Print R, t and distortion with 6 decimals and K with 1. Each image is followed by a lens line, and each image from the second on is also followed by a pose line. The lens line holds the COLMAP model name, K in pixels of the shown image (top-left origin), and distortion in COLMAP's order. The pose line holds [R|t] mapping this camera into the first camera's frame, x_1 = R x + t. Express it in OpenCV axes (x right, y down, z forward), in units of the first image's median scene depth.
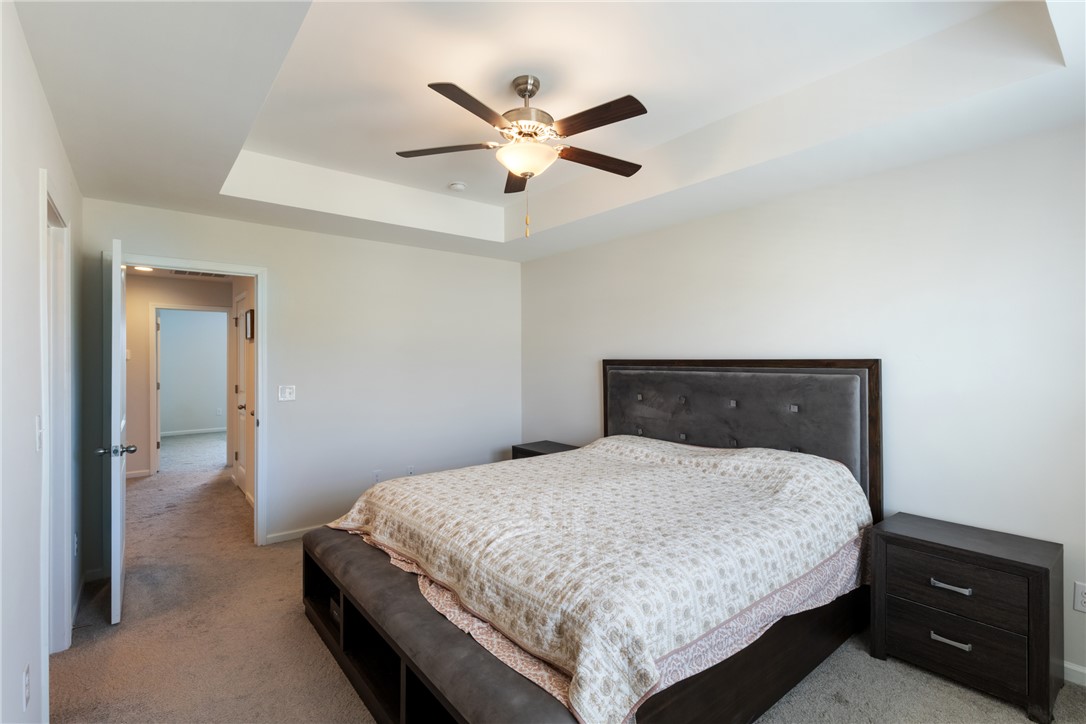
lens RADIAL K [[504.5, 0, 543.7], [0, 504.5, 360.2], [0, 0, 1]] dist [-0.001480, 0.000086]
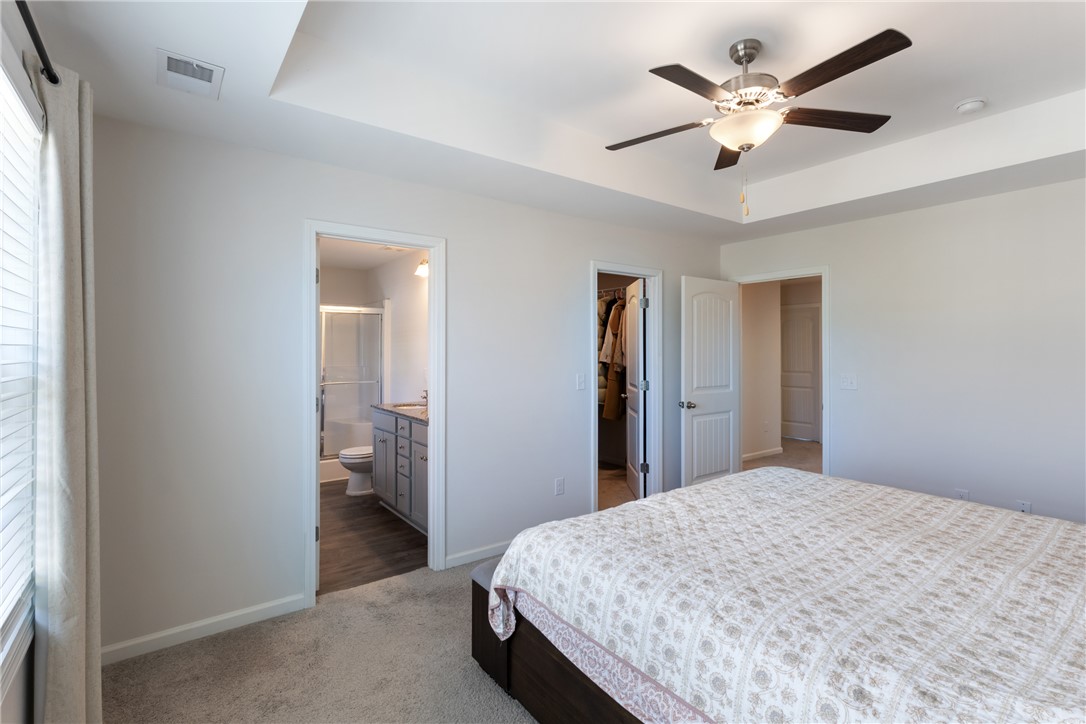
lens RADIAL K [[504.5, 0, 543.5], [0, 504.5, 353.6], [0, 0, 1]] dist [-0.001480, 0.000086]
pose [[-0.039330, 0.010625, -0.999170, 0.943421], [-0.002543, 0.999939, 0.010733, -0.003668], [0.999223, 0.002963, -0.039300, 0.705054]]
